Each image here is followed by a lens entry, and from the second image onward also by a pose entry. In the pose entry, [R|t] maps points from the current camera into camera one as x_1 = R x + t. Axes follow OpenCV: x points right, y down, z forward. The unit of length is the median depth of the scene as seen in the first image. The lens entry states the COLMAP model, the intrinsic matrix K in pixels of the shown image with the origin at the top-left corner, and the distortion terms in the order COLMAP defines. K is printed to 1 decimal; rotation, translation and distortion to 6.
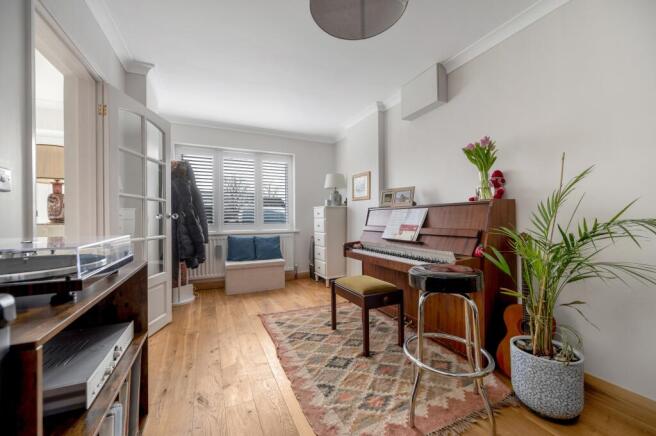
lens RADIAL K [[257.7, 0, 331.2], [0, 257.7, 216.5], [0, 0, 1]] dist [-0.001060, -0.000574]
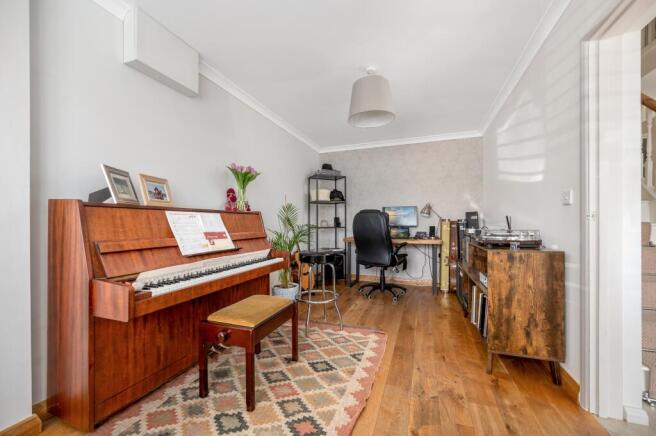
lens RADIAL K [[257.7, 0, 329.3], [0, 257.7, 221.8], [0, 0, 1]] dist [-0.001060, -0.000574]
pose [[-0.690579, 0.018857, 0.723012, -0.658930], [0.014126, 0.999821, -0.012584, 0.015699], [-0.723119, 0.001523, -0.690721, 1.523971]]
